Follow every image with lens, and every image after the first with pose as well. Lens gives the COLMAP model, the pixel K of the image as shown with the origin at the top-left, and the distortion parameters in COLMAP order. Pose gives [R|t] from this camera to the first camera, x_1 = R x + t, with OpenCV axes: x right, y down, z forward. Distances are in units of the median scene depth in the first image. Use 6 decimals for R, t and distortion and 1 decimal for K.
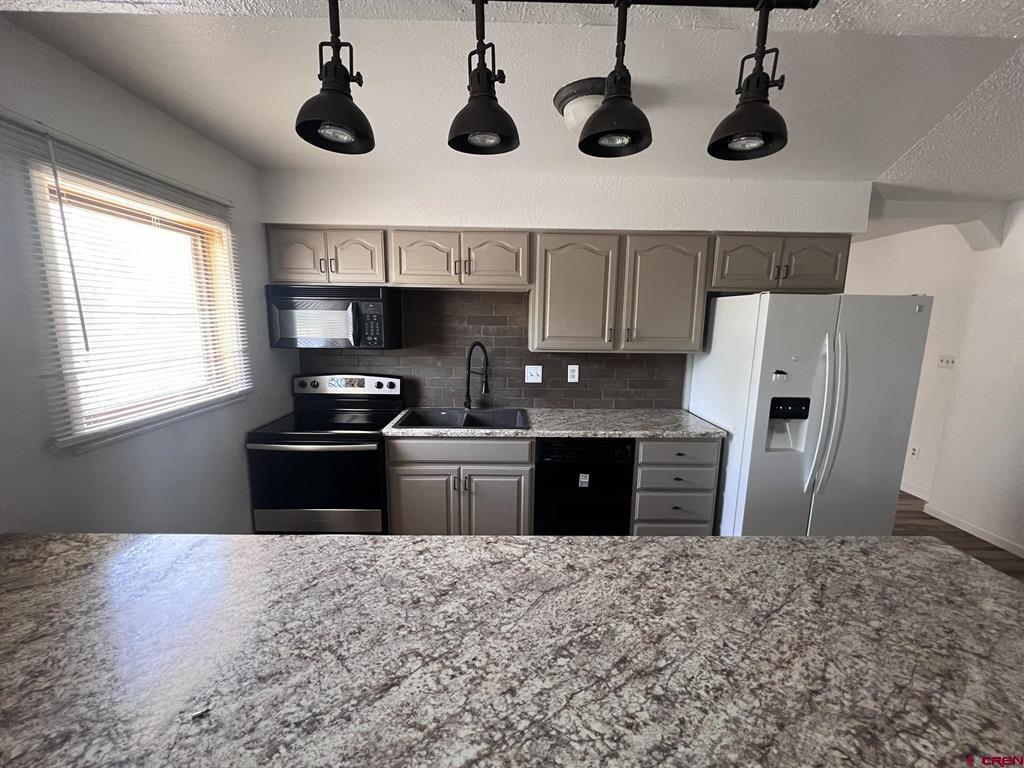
lens RADIAL K [[413.7, 0, 511.7], [0, 413.7, 385.5], [0, 0, 1]] dist [0.001092, 0.000081]
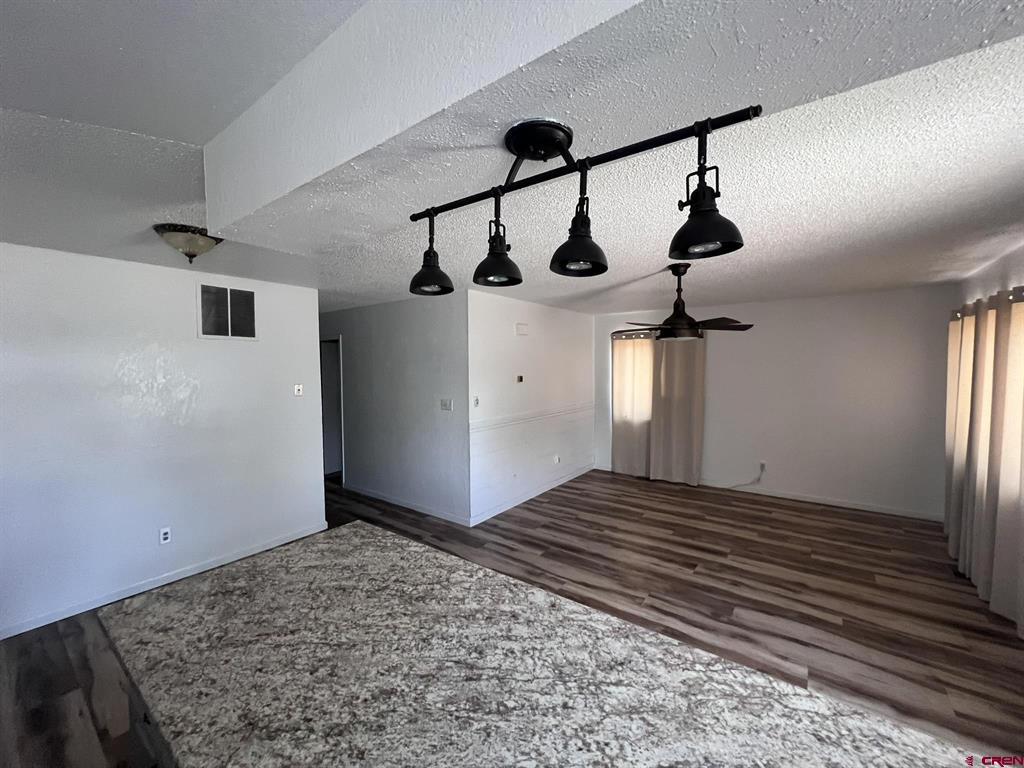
lens RADIAL K [[411.3, 0, 512.2], [0, 411.3, 385.8], [0, 0, 1]] dist [-0.000176, 0.000003]
pose [[-0.793943, -0.038708, 0.606759, -0.547439], [0.094629, 0.977942, 0.186209, -0.400419], [-0.600583, 0.205256, -0.772768, 1.758327]]
